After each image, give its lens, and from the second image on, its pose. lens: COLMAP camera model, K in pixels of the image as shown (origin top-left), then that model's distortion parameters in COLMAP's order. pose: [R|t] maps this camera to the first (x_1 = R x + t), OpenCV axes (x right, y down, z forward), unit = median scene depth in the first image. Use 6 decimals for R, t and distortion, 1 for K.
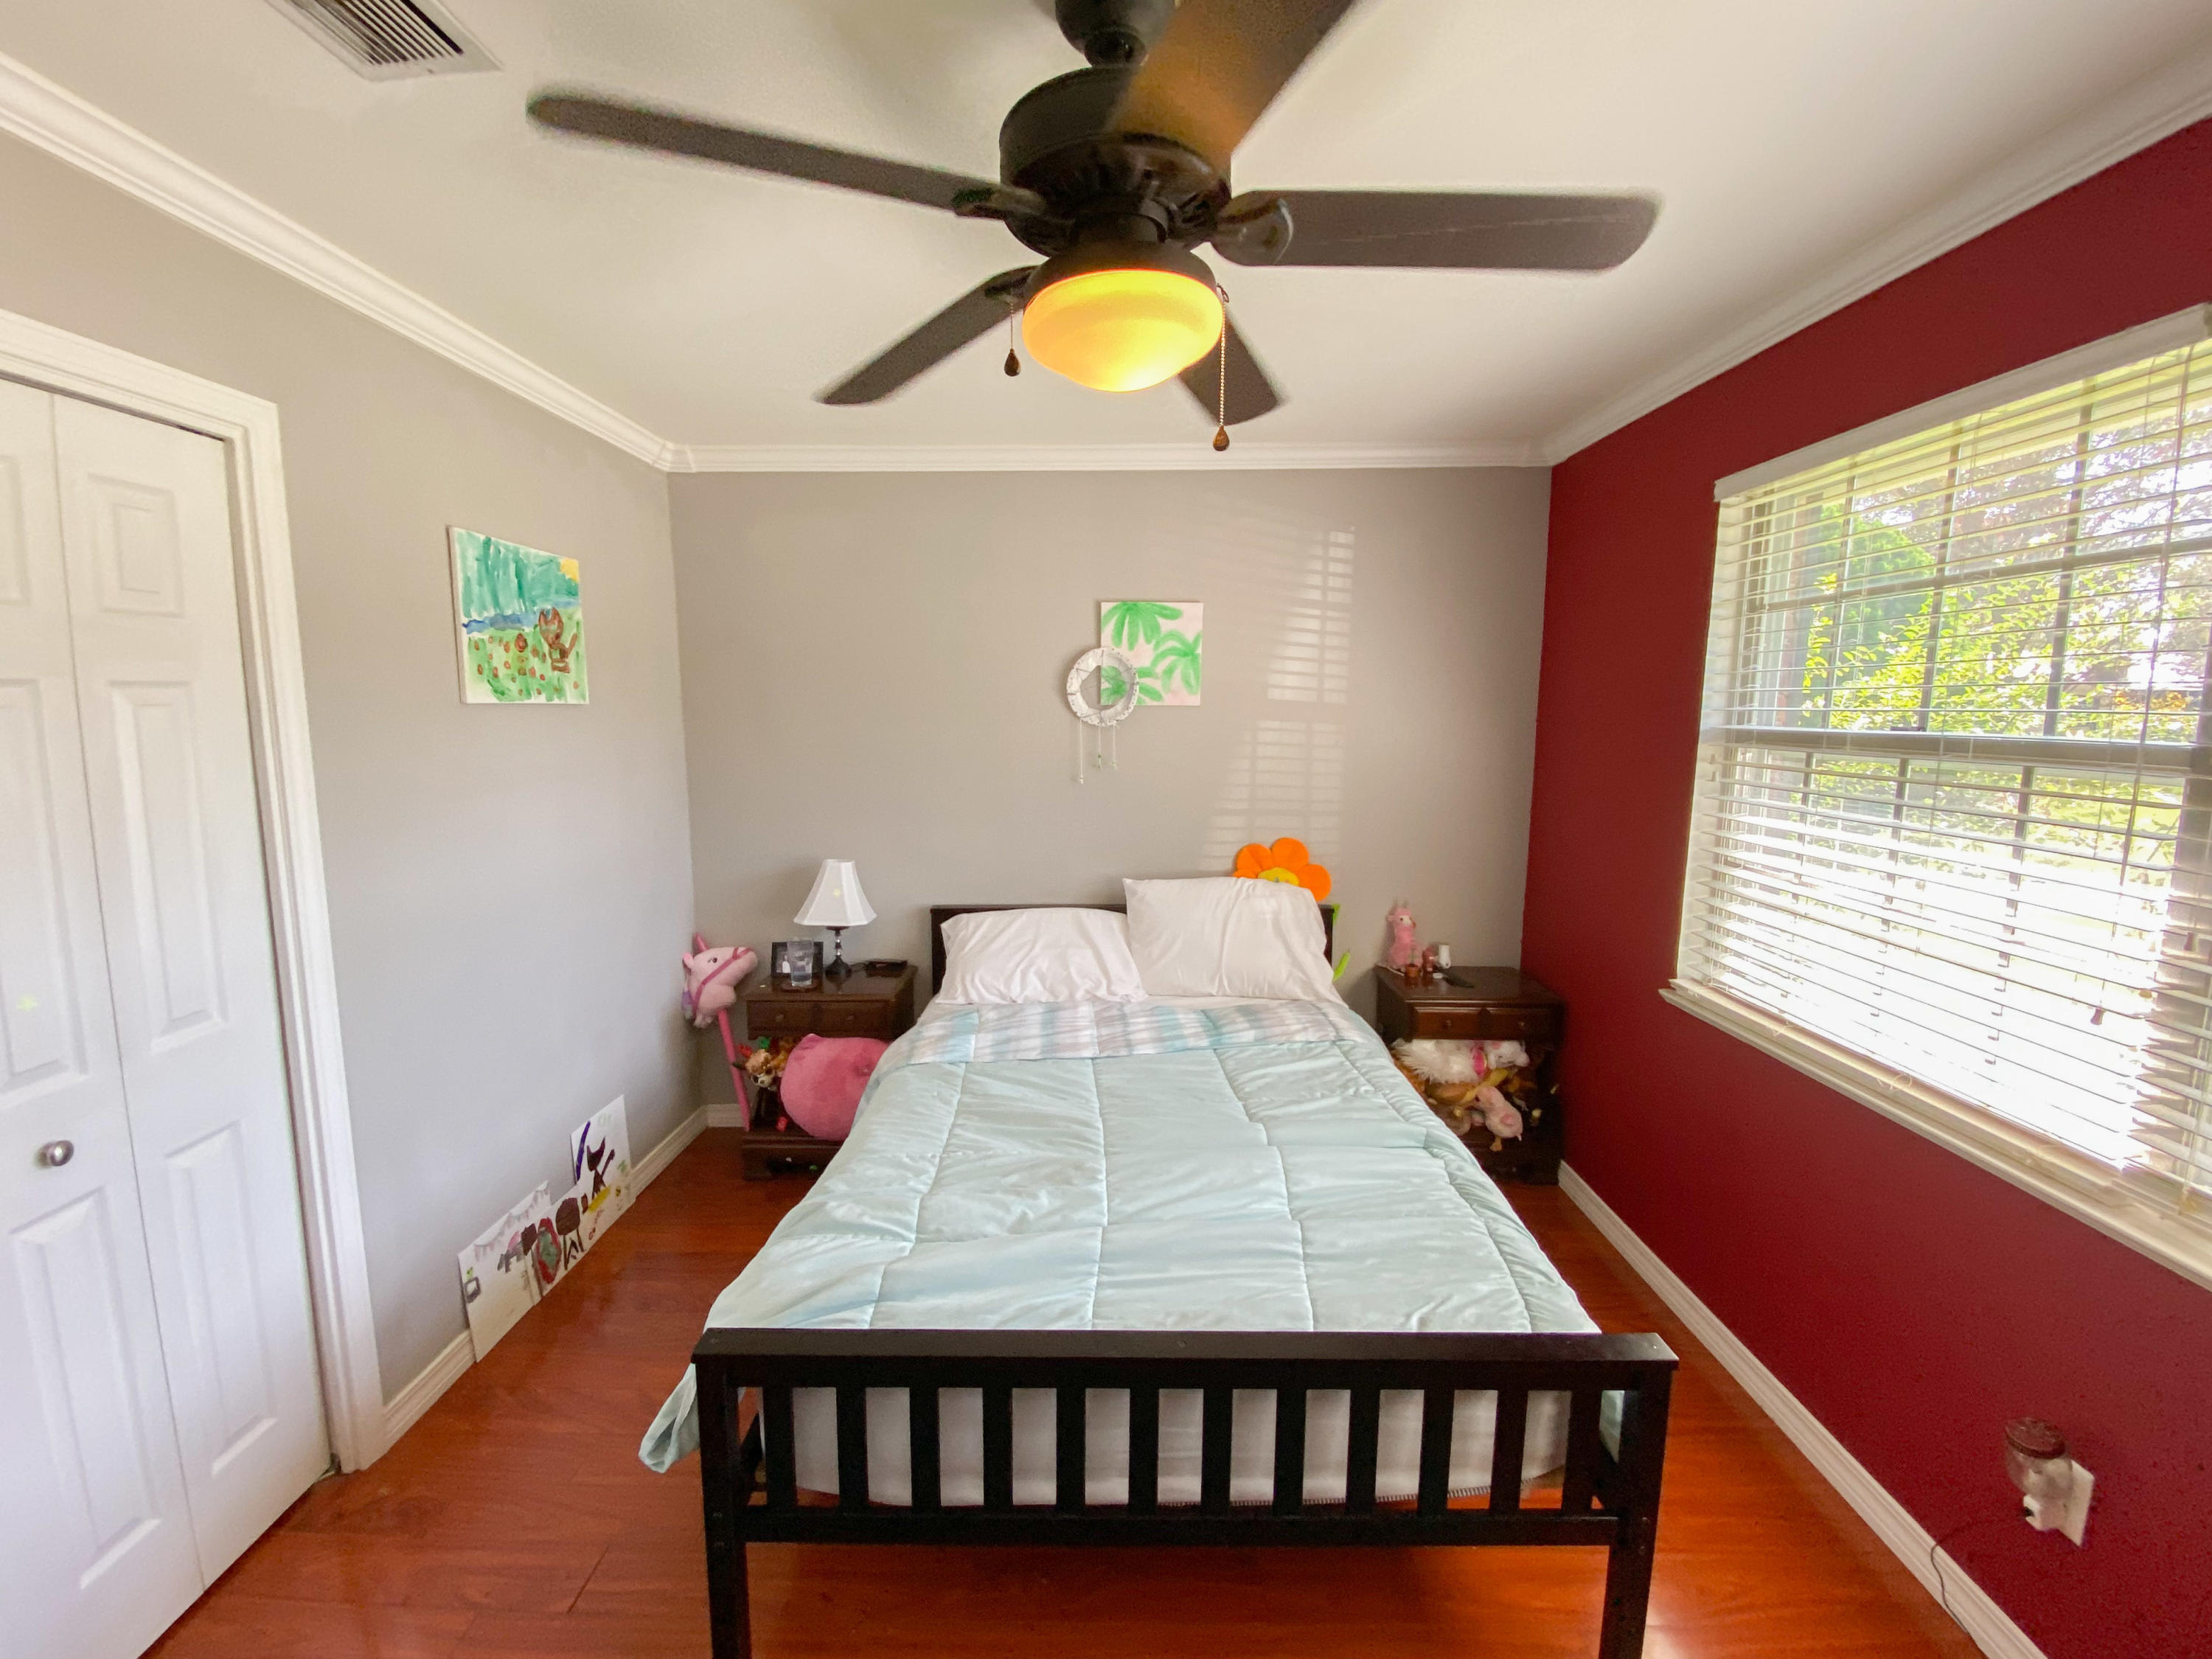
lens RADIAL K [[915.7, 0, 1087.5], [0, 915.7, 826.2], [0, 0, 1]] dist [0.059730, -0.040895]
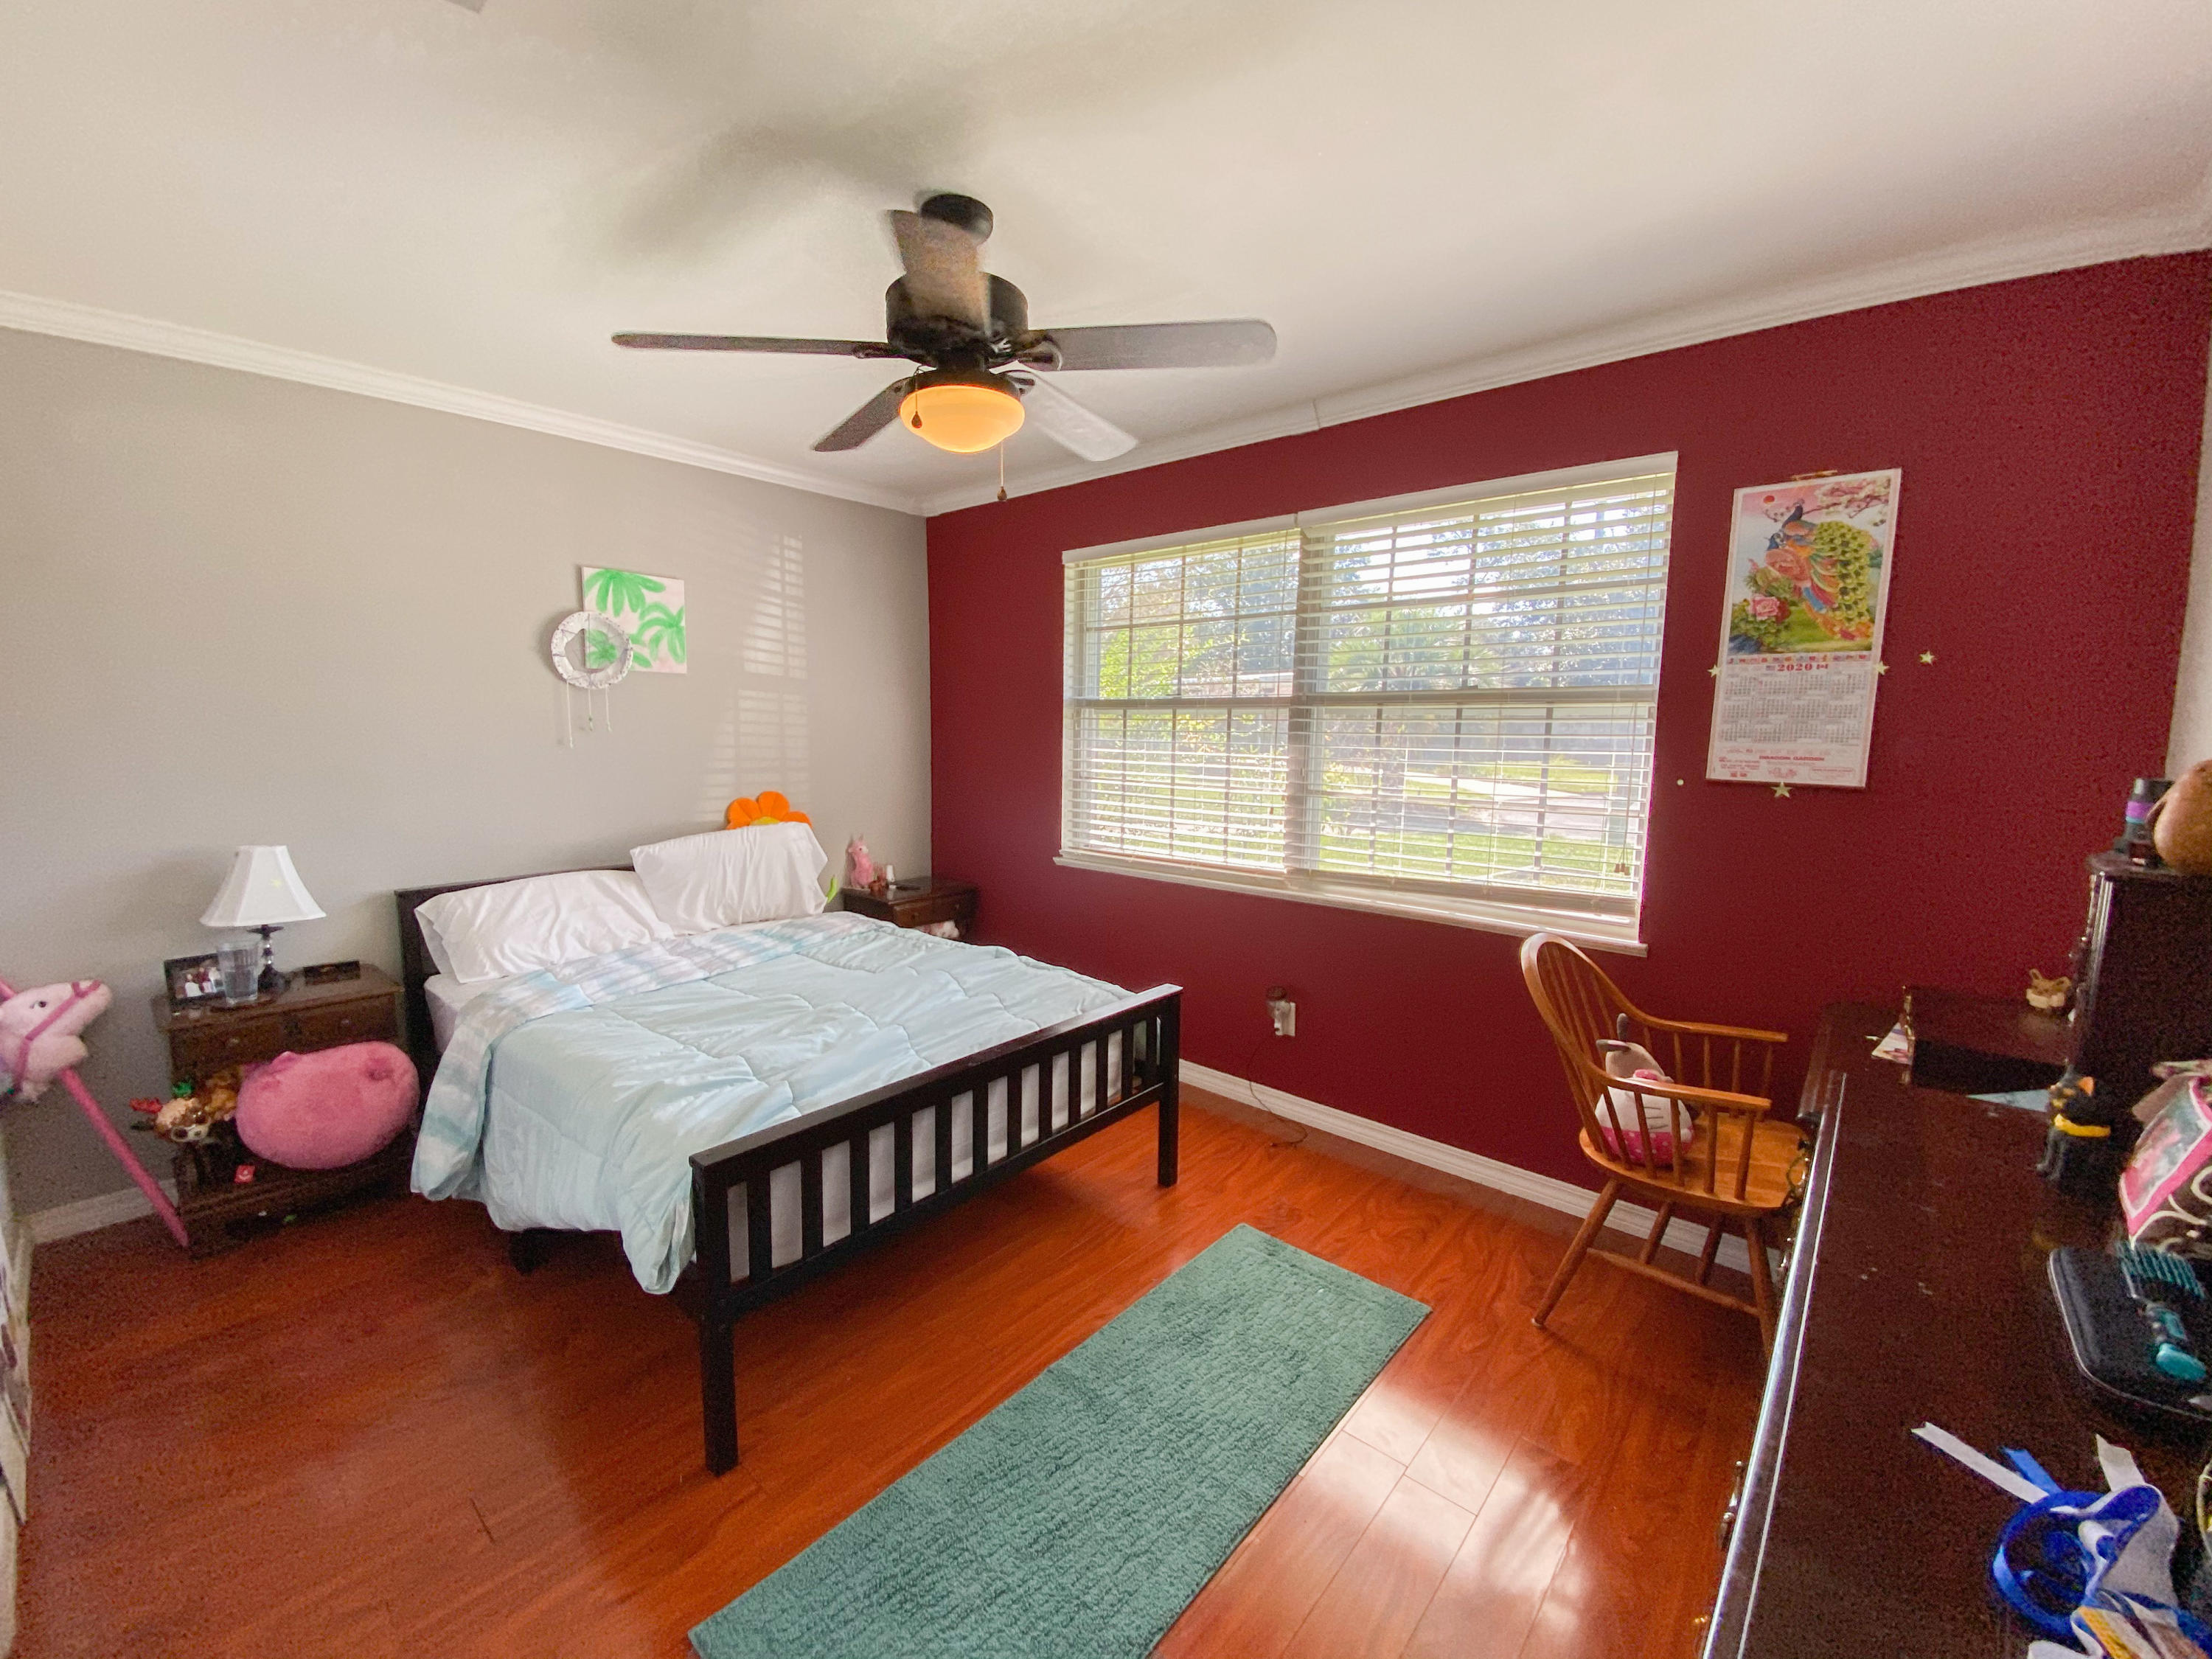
lens RADIAL K [[909.4, 0, 1111.1], [0, 909.4, 827.5], [0, 0, 1]] dist [0.015412, -0.017726]
pose [[0.633939, -0.079103, 0.769327, -0.413625], [0.084609, 0.995878, 0.032677, 0.059083], [-0.768741, 0.044377, 0.638019, -0.076659]]
